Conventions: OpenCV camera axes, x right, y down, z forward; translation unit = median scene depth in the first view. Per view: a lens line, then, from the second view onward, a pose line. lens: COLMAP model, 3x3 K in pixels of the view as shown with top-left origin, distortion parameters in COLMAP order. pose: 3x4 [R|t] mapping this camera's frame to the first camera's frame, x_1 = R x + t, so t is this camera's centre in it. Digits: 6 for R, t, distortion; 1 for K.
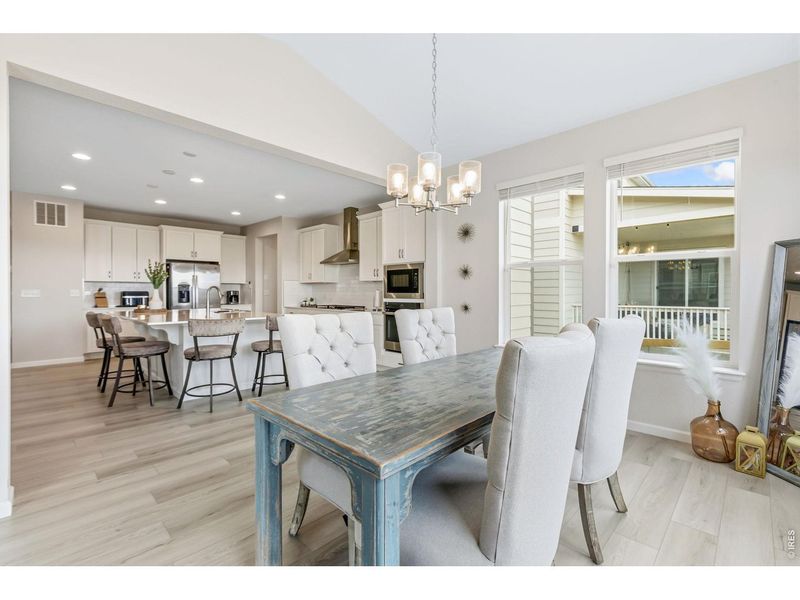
lens RADIAL K [[368.1, 0, 407.8], [0, 368.1, 294.8], [0, 0, 1]] dist [-0.015364, 0.001096]
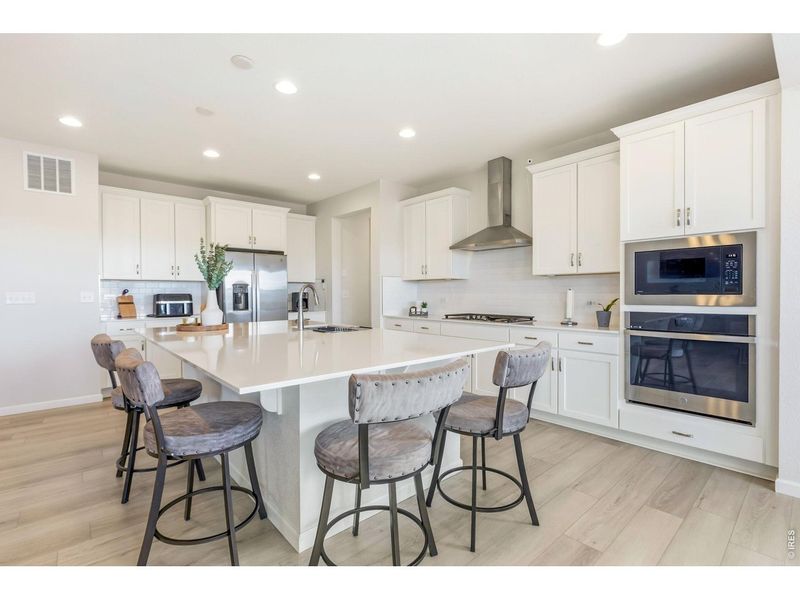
lens RADIAL K [[368.1, 0, 391.9], [0, 368.1, 299.5], [0, 0, 1]] dist [-0.015364, 0.001096]
pose [[0.996460, -0.004307, -0.083954, -0.286492], [0.005290, 0.999920, 0.011489, -0.004920], [0.083898, -0.011893, 0.996403, 0.357105]]
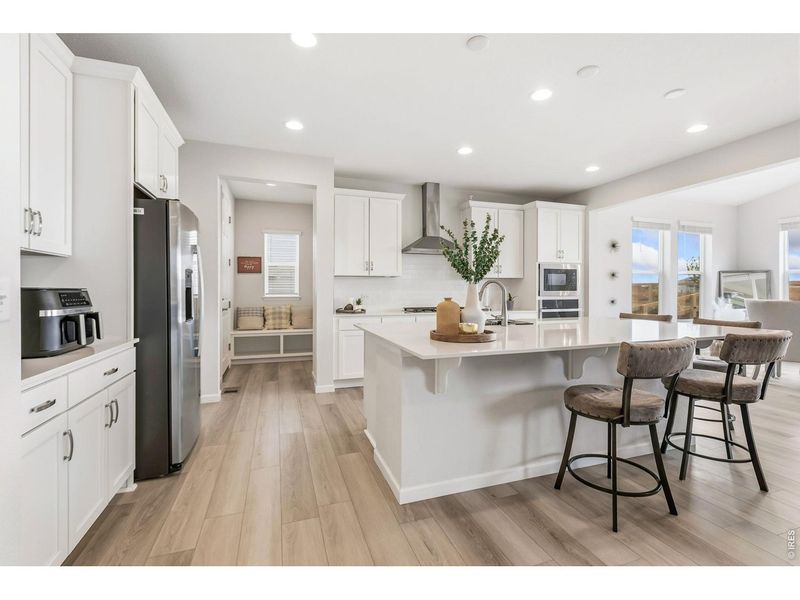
lens RADIAL K [[368.1, 0, 397.1], [0, 368.1, 294.9], [0, 0, 1]] dist [-0.015364, 0.001096]
pose [[0.466881, -0.010842, 0.884253, -0.908838], [0.006613, 0.999940, 0.008769, -0.004091], [-0.884295, 0.001754, 0.466925, 0.706211]]
